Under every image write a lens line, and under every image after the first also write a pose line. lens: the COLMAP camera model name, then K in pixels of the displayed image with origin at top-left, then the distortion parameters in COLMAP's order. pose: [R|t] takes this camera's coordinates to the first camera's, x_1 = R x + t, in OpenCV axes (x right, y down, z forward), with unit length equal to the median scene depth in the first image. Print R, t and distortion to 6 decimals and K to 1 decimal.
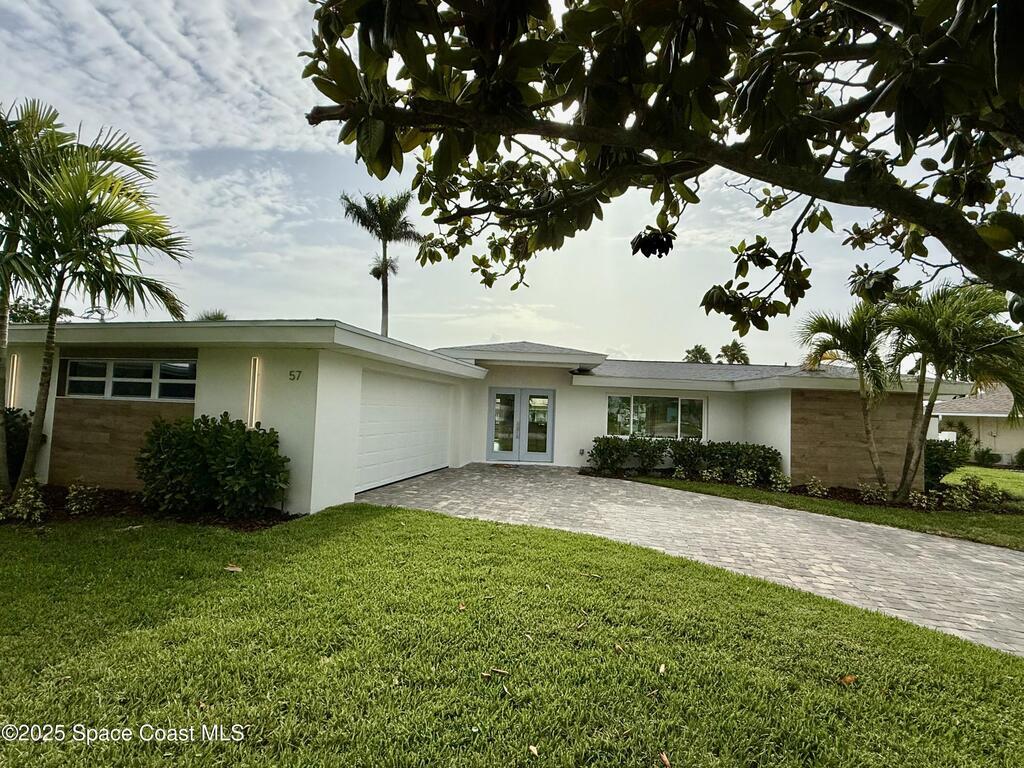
lens RADIAL K [[504.5, 0, 509.1], [0, 504.5, 396.5], [0, 0, 1]] dist [0.024688, 0.002336]
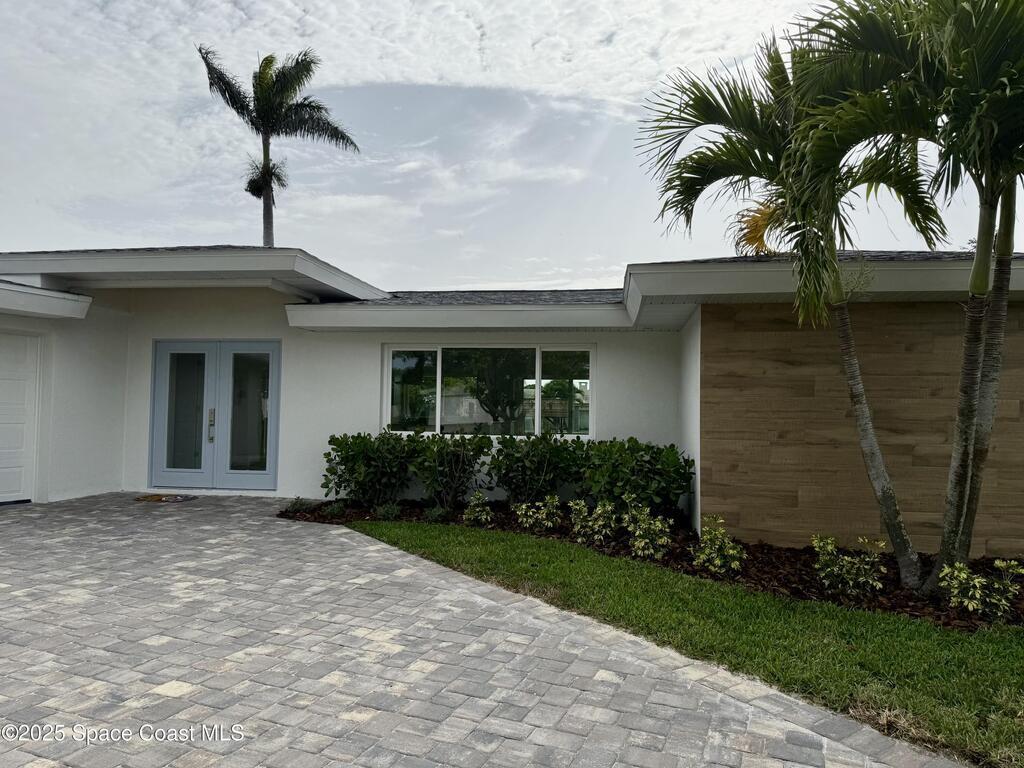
lens RADIAL K [[735.3, 0, 488.6], [0, 735.3, 357.7], [0, 0, 1]] dist [0.009092, -0.026179]
pose [[0.986313, -0.033444, -0.161455, 0.408975], [0.023693, 0.997798, -0.061943, 0.052133], [0.163171, 0.057270, 0.984934, 0.329883]]
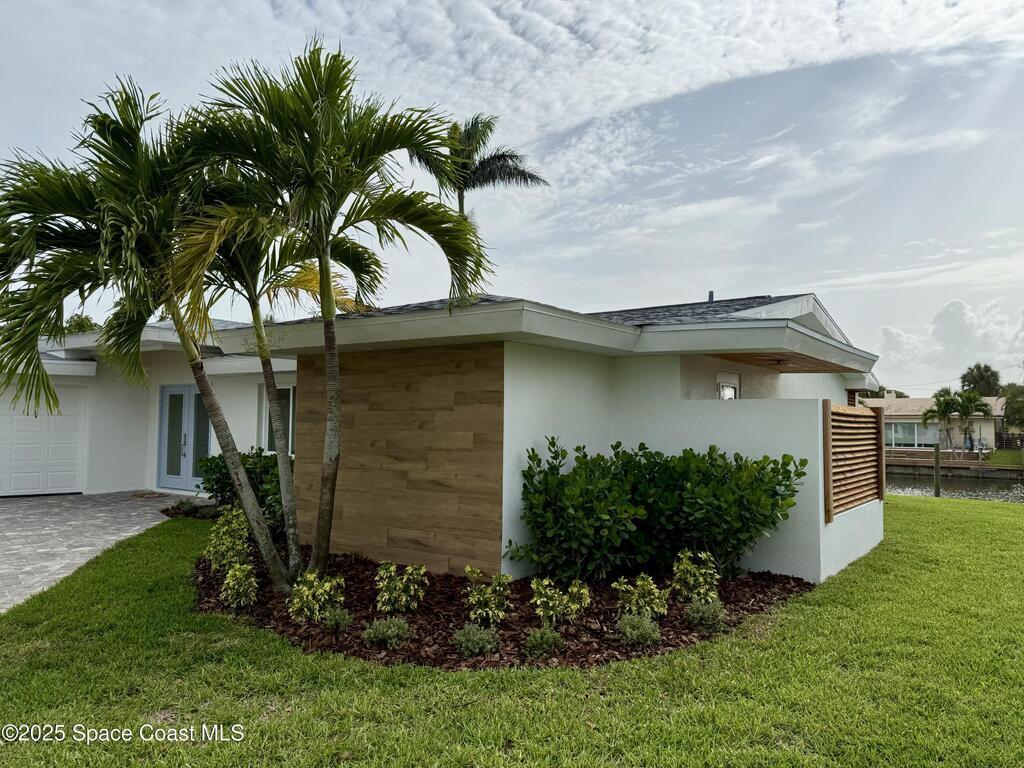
lens RADIAL K [[722.0, 0, 519.6], [0, 722.0, 385.1], [0, 0, 1]] dist [0.067295, -0.083973]
pose [[0.797541, -0.059690, -0.600305, 0.999089], [0.037631, 0.998077, -0.049247, 0.051155], [0.602090, 0.016687, 0.798254, 0.466494]]
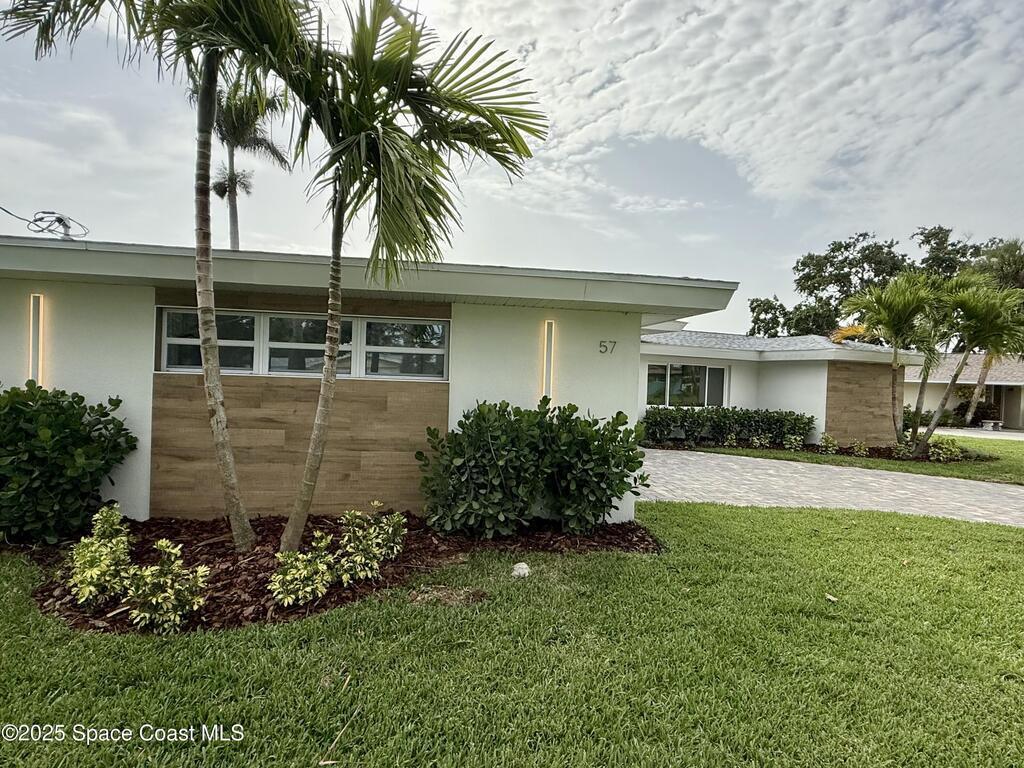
lens RADIAL K [[539.1, 0, 515.1], [0, 539.1, 391.8], [0, 0, 1]] dist [0.001036, 0.002032]
pose [[0.924792, -0.015239, 0.380167, -0.431993], [-0.010200, 0.997845, 0.064812, -0.012600], [-0.380335, -0.063816, 0.922644, 0.155860]]
